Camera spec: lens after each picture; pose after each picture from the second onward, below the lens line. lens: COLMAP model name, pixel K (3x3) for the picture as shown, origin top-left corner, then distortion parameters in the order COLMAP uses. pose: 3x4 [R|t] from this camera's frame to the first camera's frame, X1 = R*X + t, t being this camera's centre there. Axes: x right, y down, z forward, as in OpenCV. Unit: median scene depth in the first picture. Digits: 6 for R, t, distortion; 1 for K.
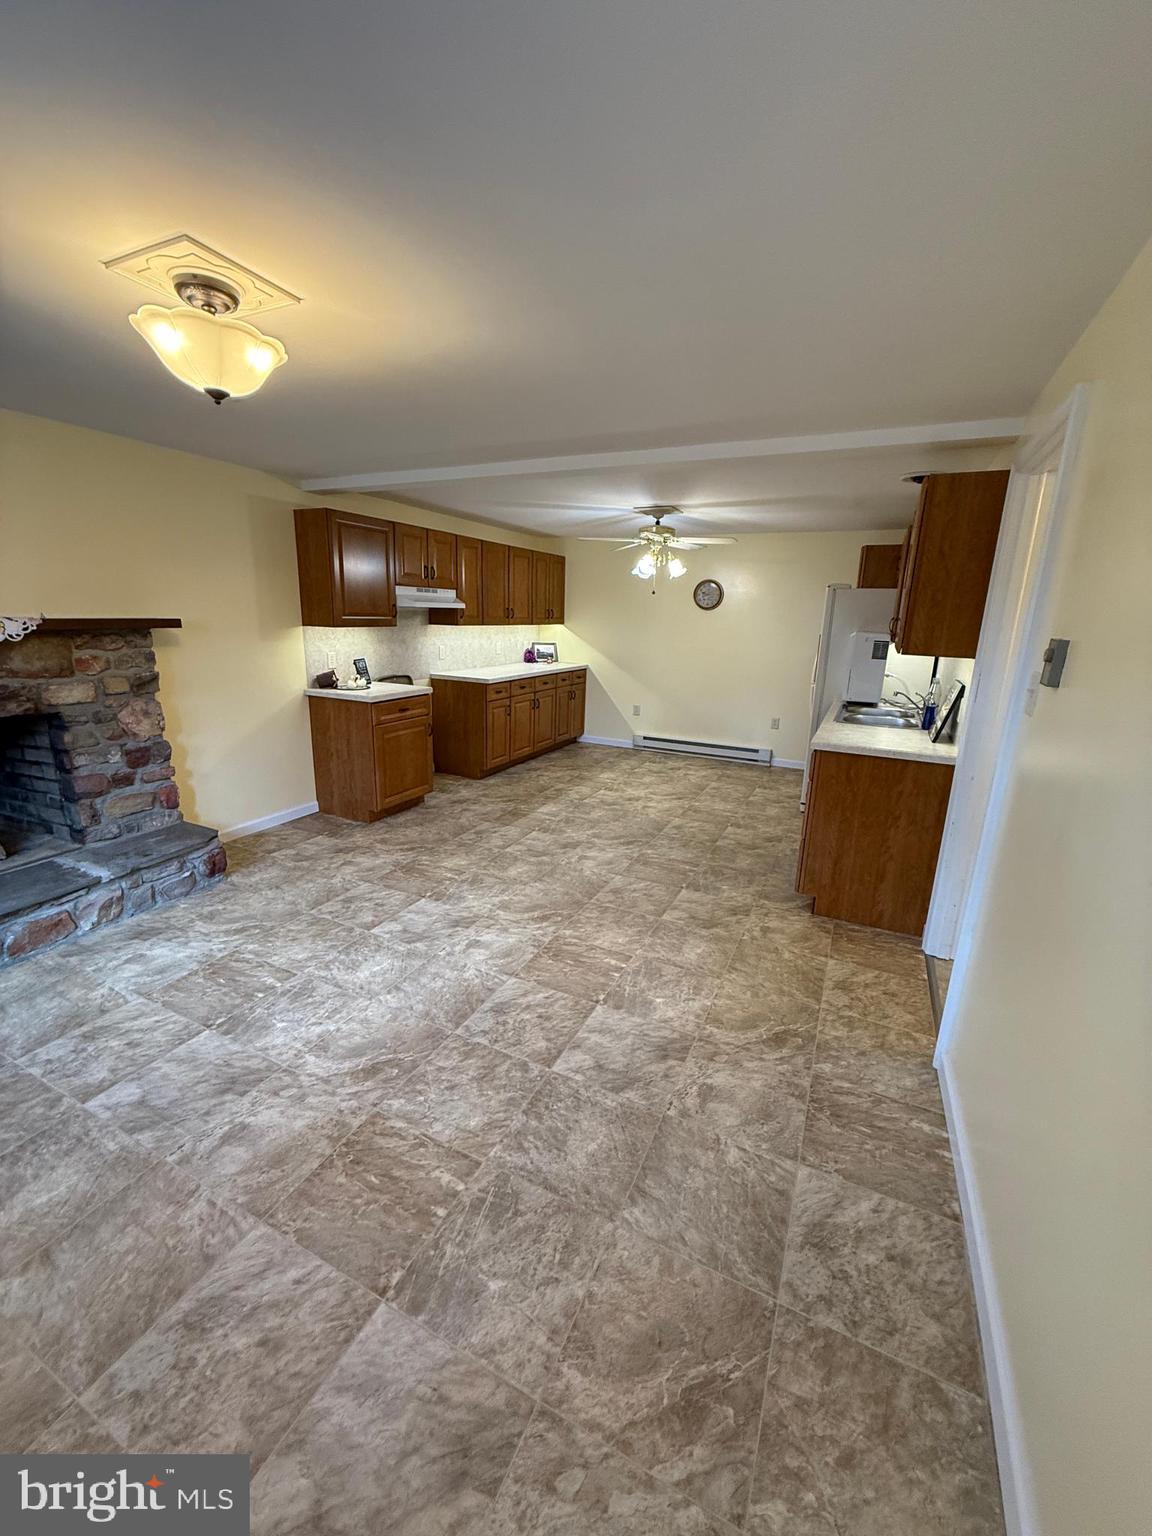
lens RADIAL K [[608.5, 0, 576.4], [0, 608.5, 764.5], [0, 0, 1]] dist [-0.000340, 0.000083]
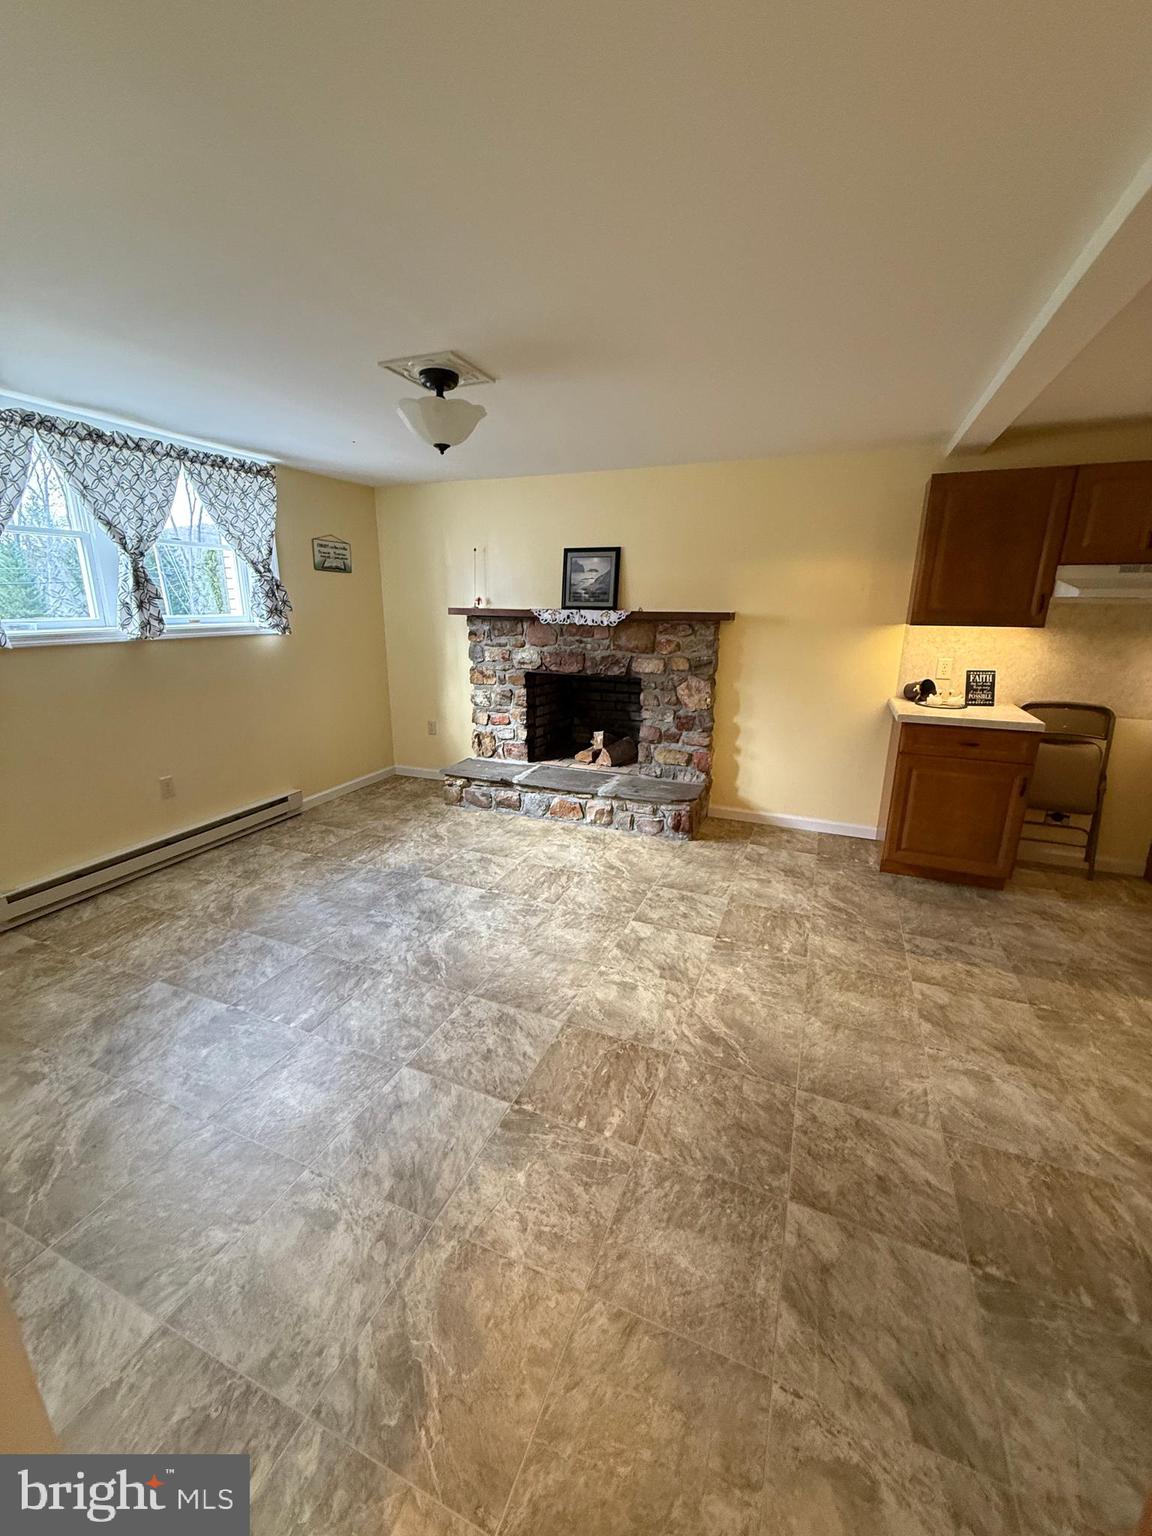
lens RADIAL K [[609.5, 0, 574.3], [0, 609.5, 760.4], [0, 0, 1]] dist [0.000570, 0.000116]
pose [[0.057452, 0.226947, -0.972211, 0.551188], [-0.247856, 0.946573, 0.206316, -0.153834], [0.967092, 0.229115, 0.110633, 0.715602]]
